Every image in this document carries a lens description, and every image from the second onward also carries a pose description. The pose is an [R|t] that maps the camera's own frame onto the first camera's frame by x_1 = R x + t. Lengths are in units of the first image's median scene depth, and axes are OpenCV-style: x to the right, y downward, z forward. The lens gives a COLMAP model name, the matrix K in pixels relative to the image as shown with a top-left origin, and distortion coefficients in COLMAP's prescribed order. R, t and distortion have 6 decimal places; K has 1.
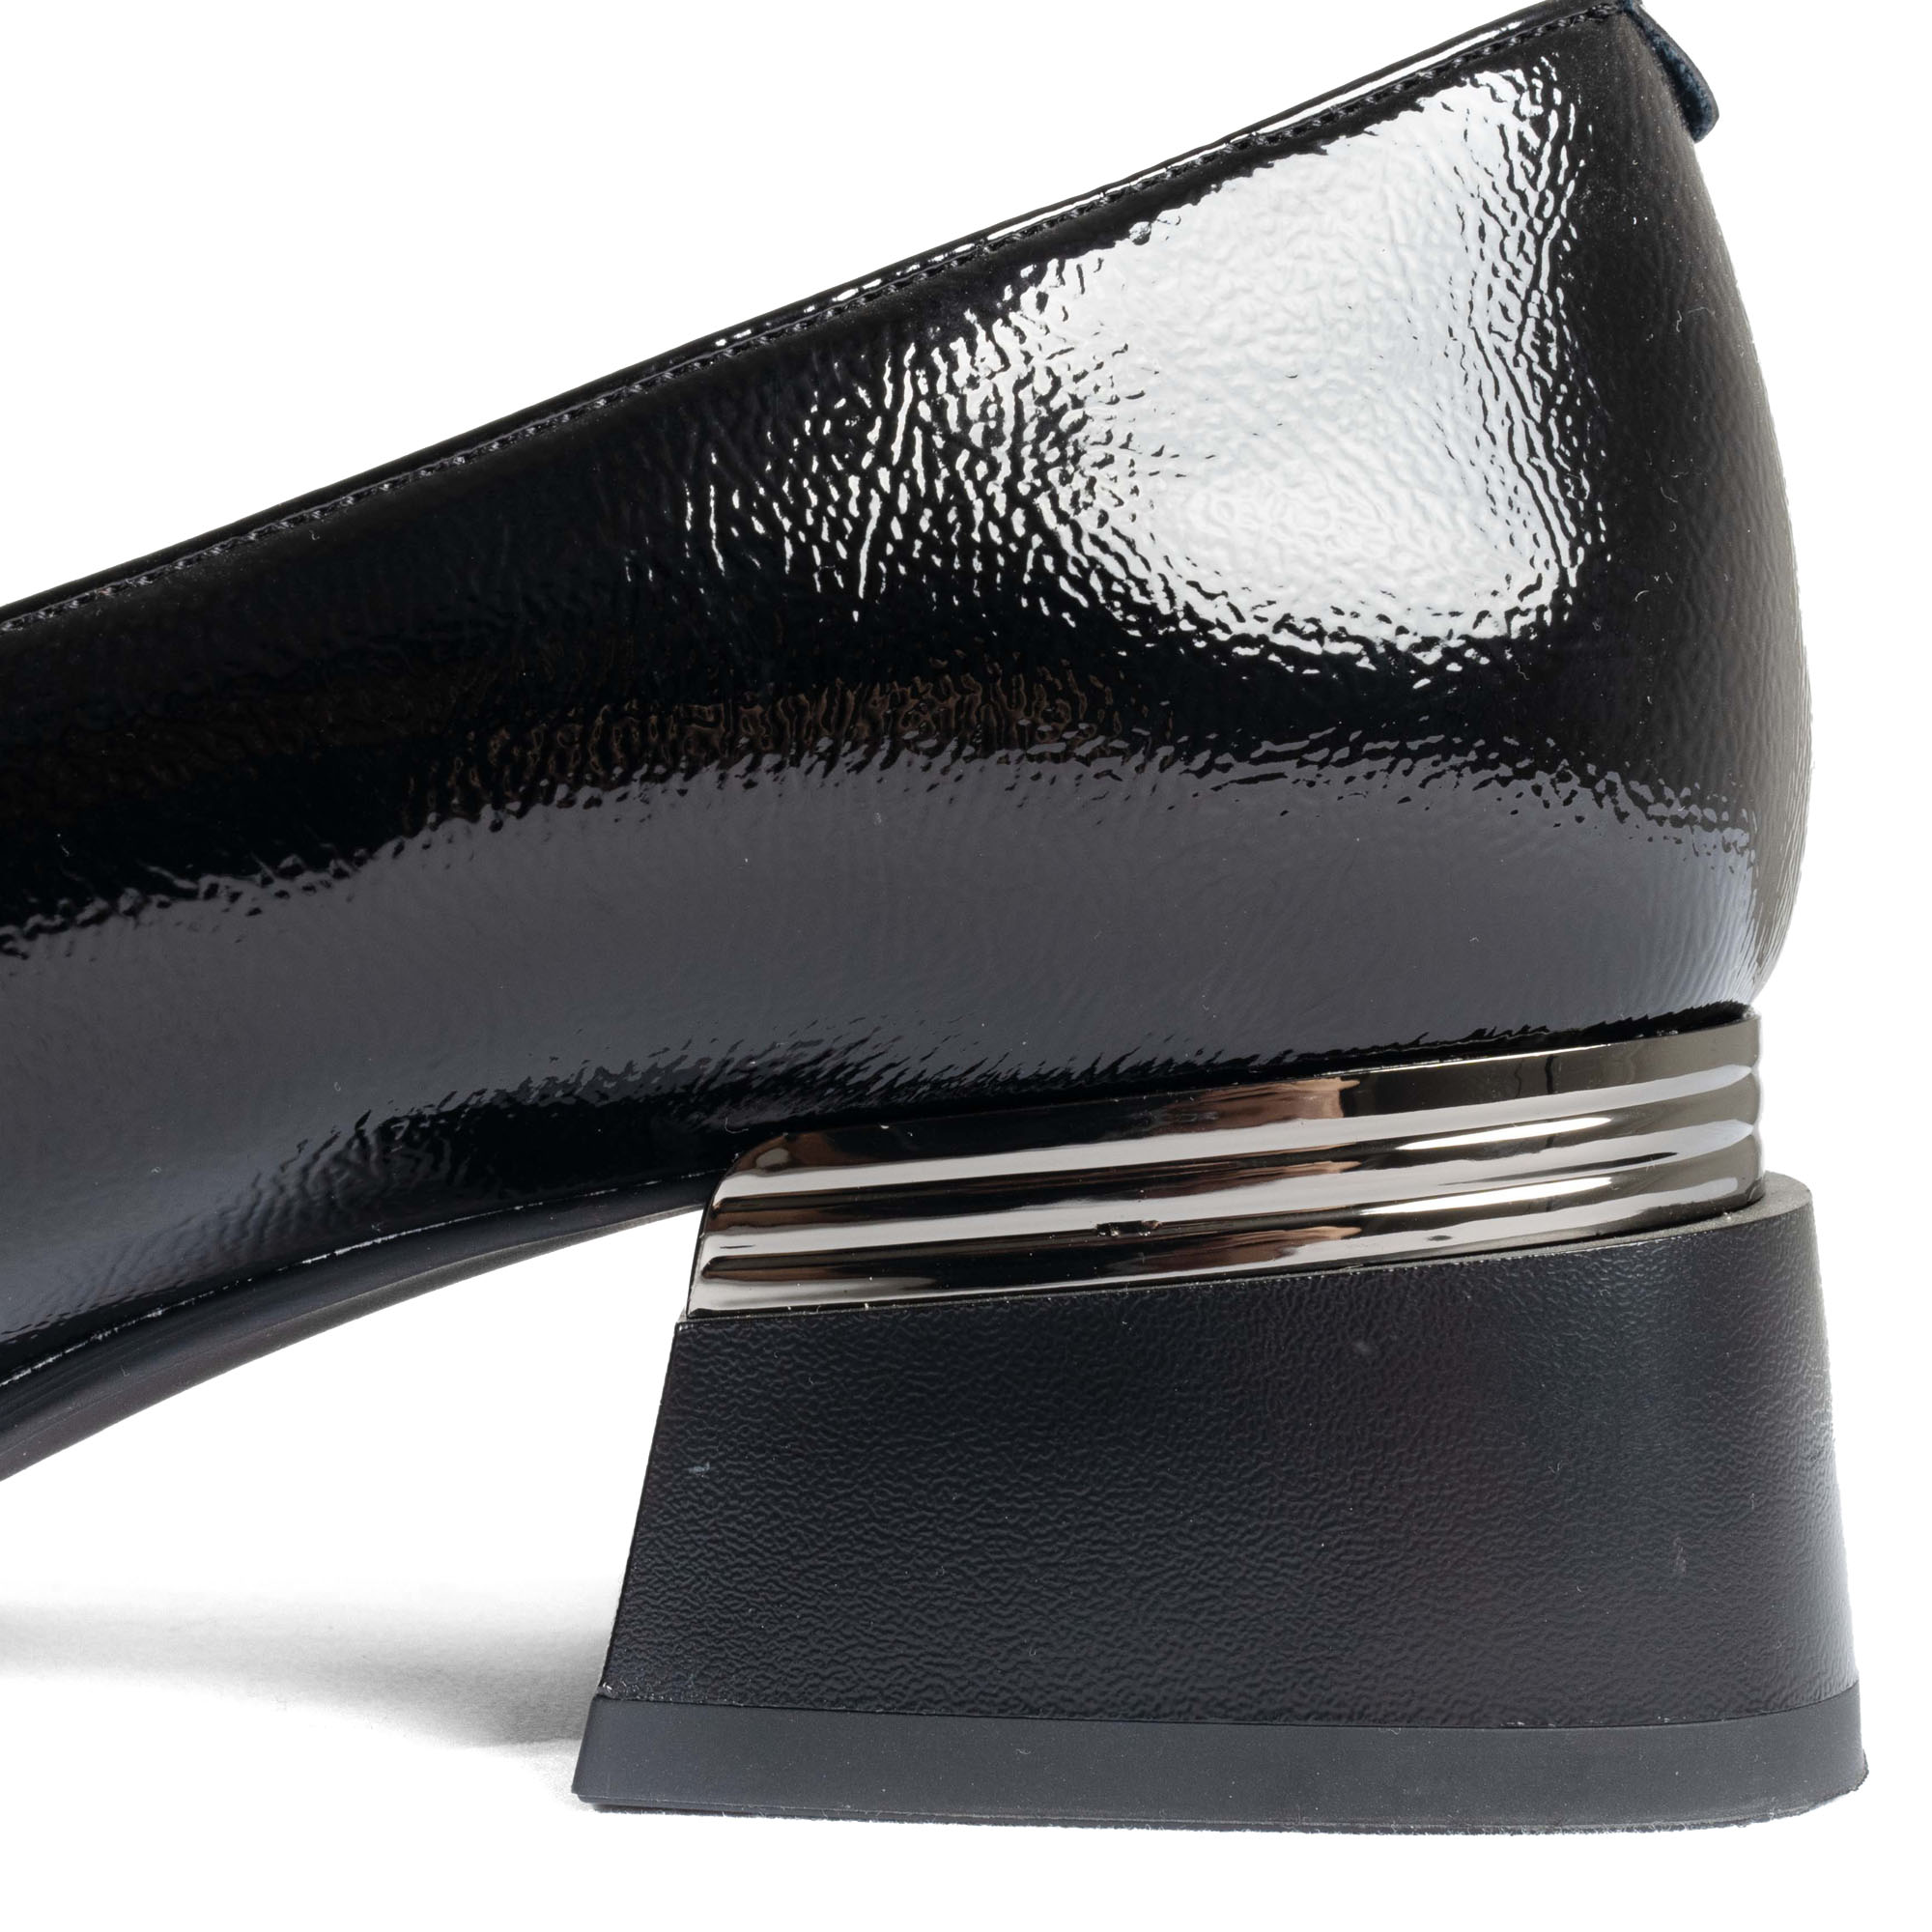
lens RADIAL K [[5609.9, 0, 966.0], [0, 5609.9, 966.0], [0, 0, 1]] dist [-0.073545, 0.476606]
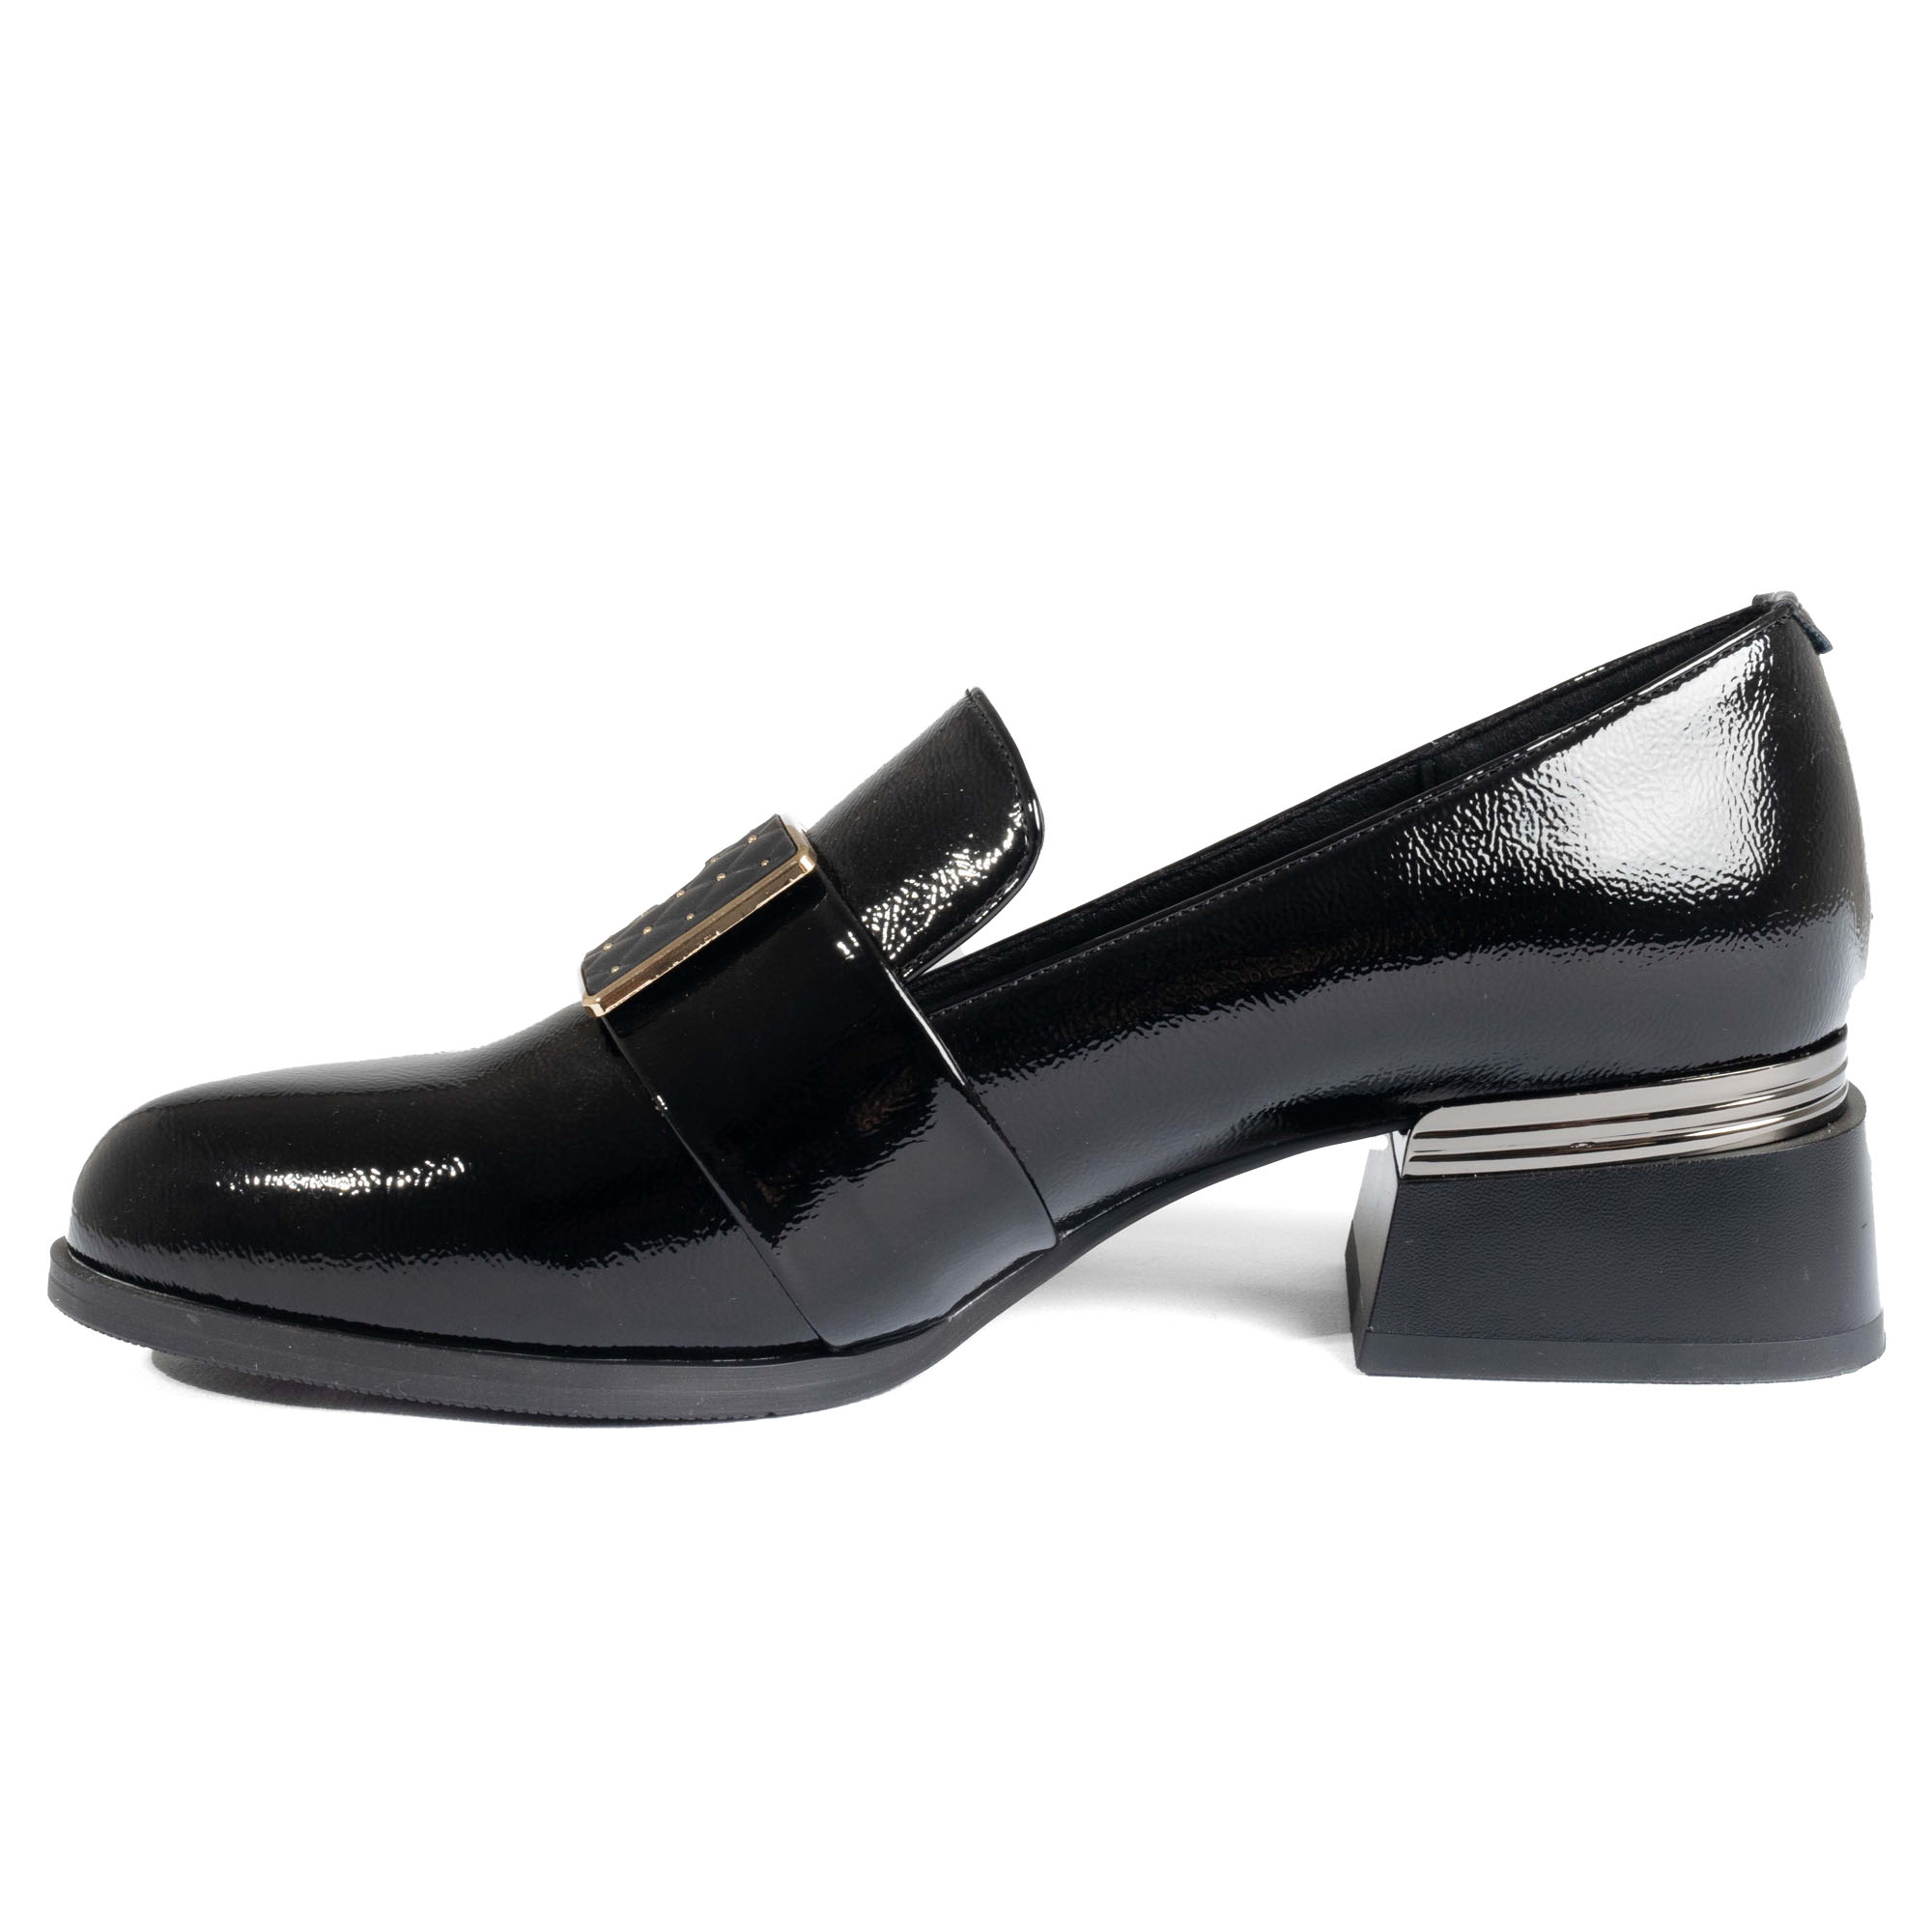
lens RADIAL K [[5609.9, 0, 966.0], [0, 5609.9, 966.0], [0, 0, 1]] dist [-0.073545, 0.476606]
pose [[0.998837, -0.007669, -0.047593, -0.124192], [0.015515, 0.985876, 0.166756, -0.446370], [0.045642, -0.167300, 0.984849, -1.428290]]
